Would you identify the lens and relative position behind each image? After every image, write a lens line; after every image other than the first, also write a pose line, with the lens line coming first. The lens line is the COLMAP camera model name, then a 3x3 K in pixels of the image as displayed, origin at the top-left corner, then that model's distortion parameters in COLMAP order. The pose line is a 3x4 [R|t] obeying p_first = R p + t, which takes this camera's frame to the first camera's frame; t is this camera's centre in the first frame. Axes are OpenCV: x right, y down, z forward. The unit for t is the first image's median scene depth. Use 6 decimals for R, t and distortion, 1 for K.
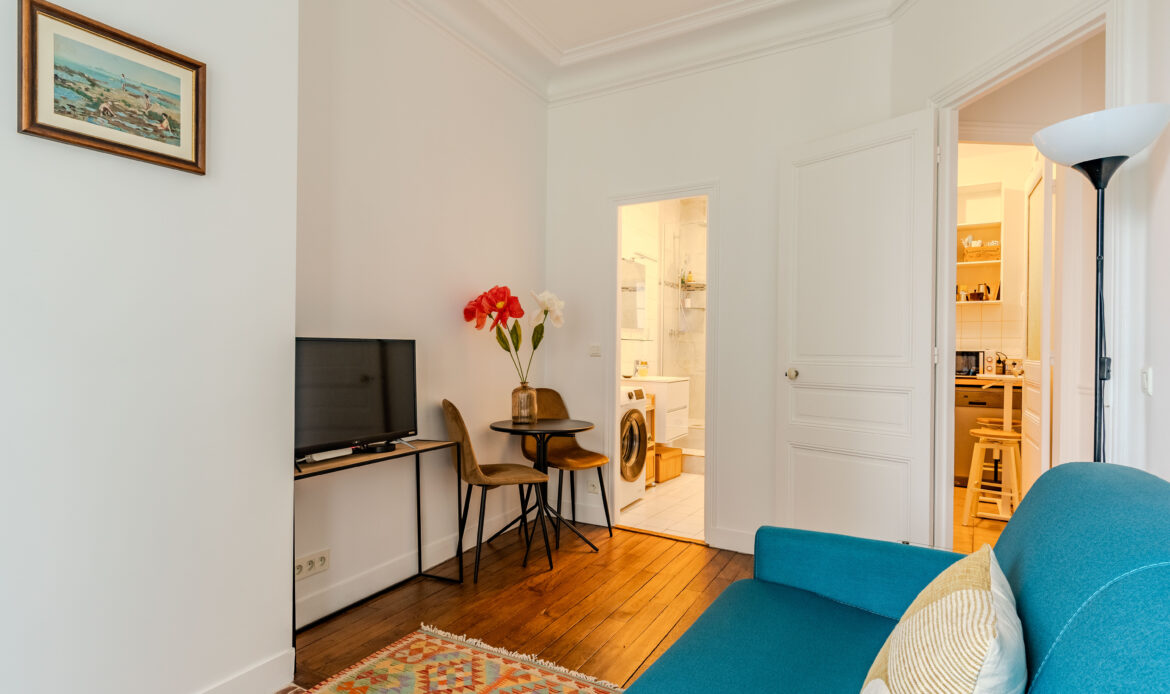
lens RADIAL K [[600.4, 0, 585.0], [0, 600.4, 347.0], [0, 0, 1]] dist [-0.004830, 0.000678]
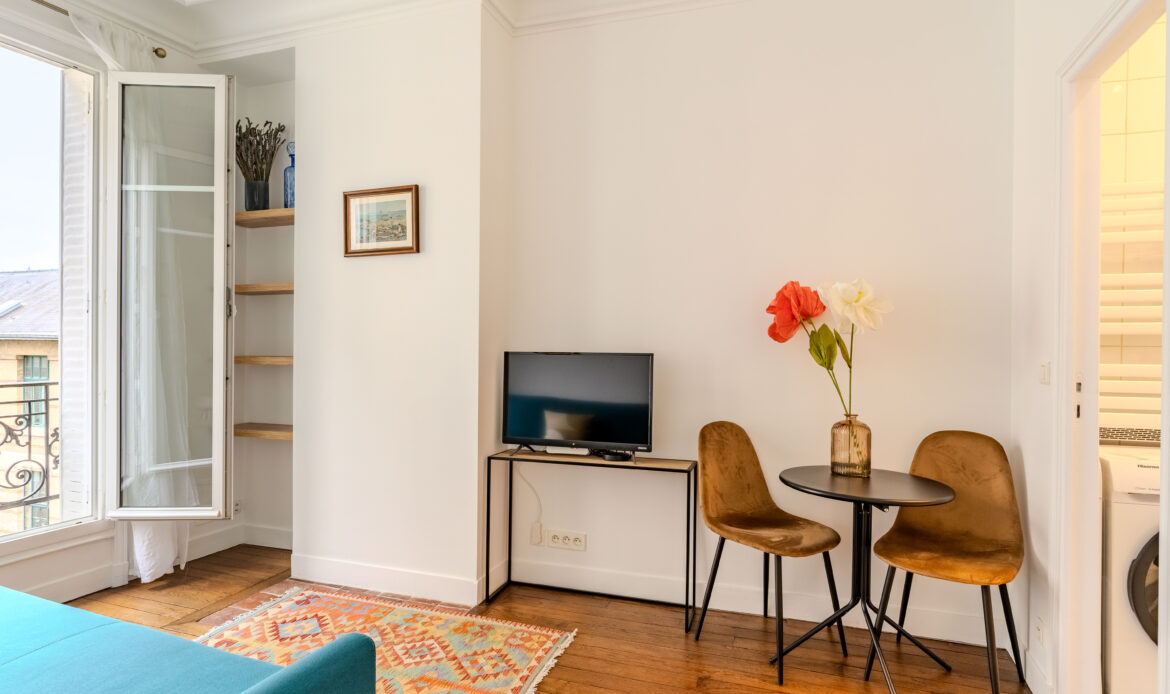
lens RADIAL K [[600.4, 0, 585.0], [0, 600.4, 347.0], [0, 0, 1]] dist [-0.004830, 0.000678]
pose [[0.178193, -0.004632, -0.983985, 0.549284], [-0.006710, 0.999960, -0.005923, -0.013230], [0.983973, 0.007658, 0.178155, 0.610219]]
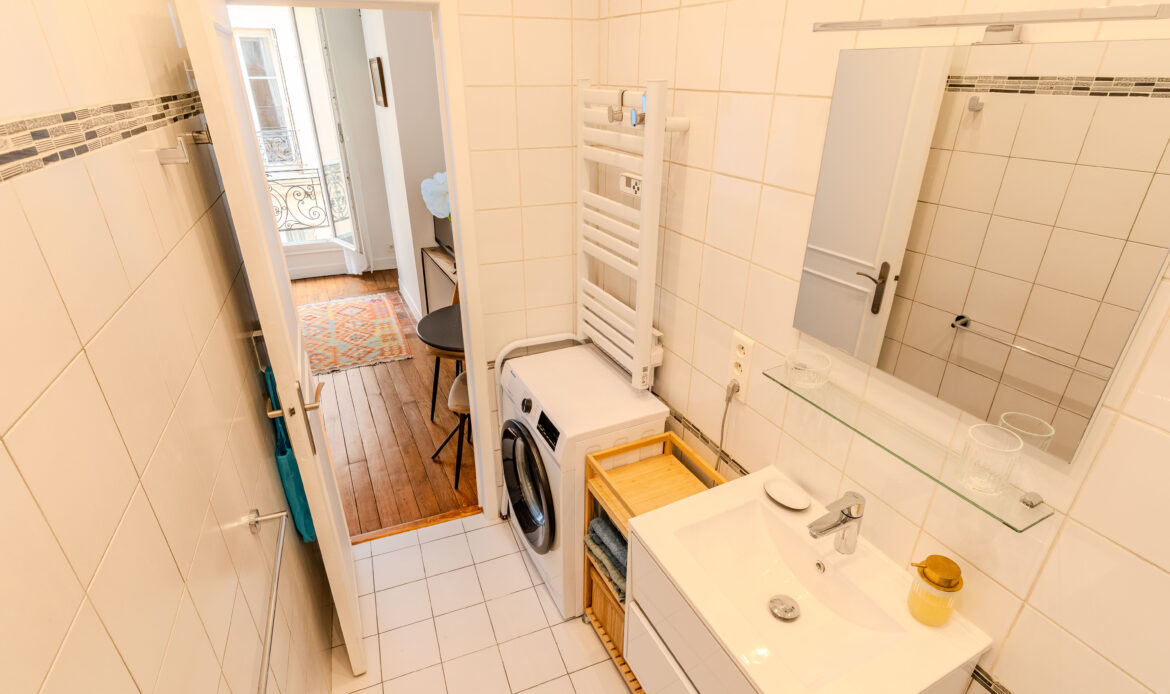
lens RADIAL K [[573.6, 0, 584.5], [0, 573.6, 348.3], [0, 0, 1]] dist [-0.001538, -0.000414]
pose [[-0.585494, 0.345157, -0.733528, 0.501105], [-0.008138, 0.902286, 0.431060, -0.218995], [0.810636, 0.258352, -0.525475, 1.660185]]
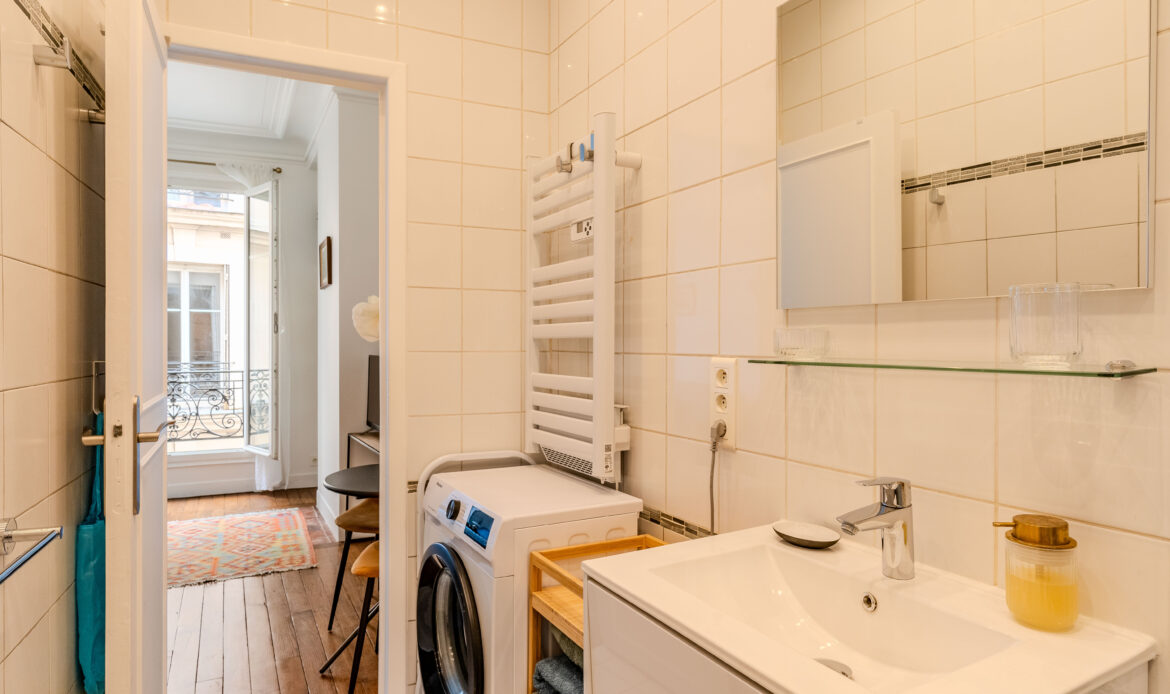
lens RADIAL K [[658.1, 0, 585.0], [0, 658.1, 347.0], [0, 0, 1]] dist [0.004075, -0.002141]
pose [[-0.544827, -0.005370, -0.838531, 0.492637], [-0.006465, 0.999977, -0.002204, -0.025124], [0.838524, 0.004220, -0.544849, 1.678302]]
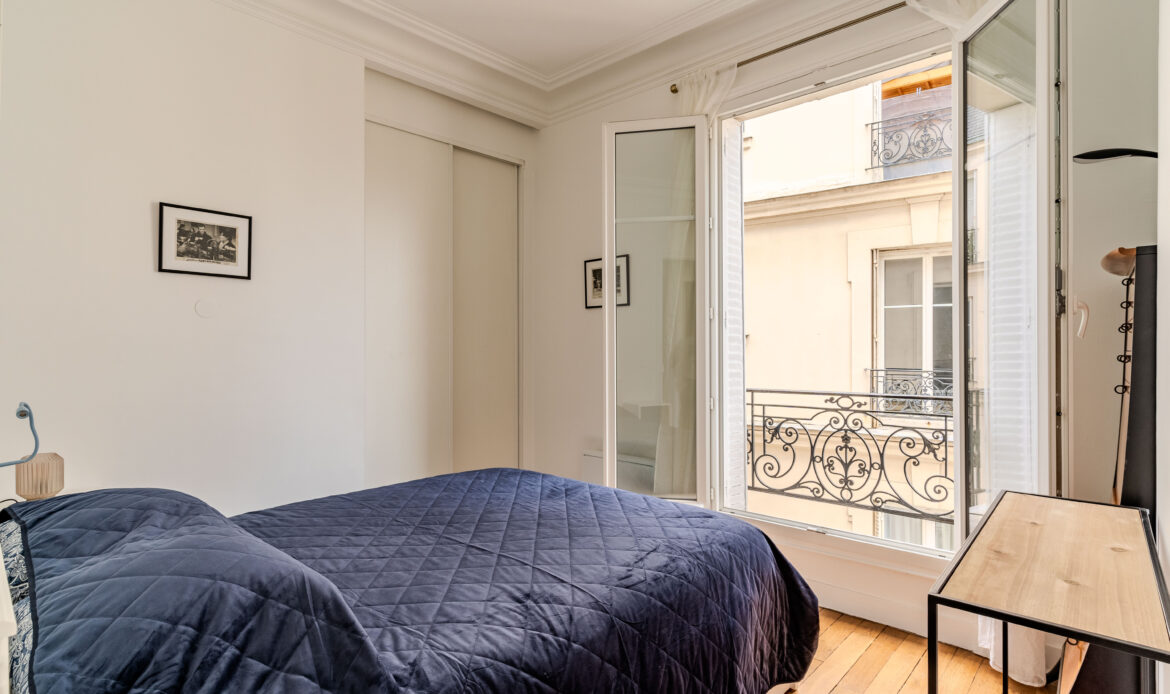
lens RADIAL K [[570.7, 0, 585.0], [0, 570.7, 347.0], [0, 0, 1]] dist [-0.000391, 0.000153]
pose [[-0.986775, -0.008048, 0.161899, -0.078997], [-0.008073, 0.999967, 0.000501, -0.027766], [-0.161897, -0.000813, -0.986807, 0.846397]]
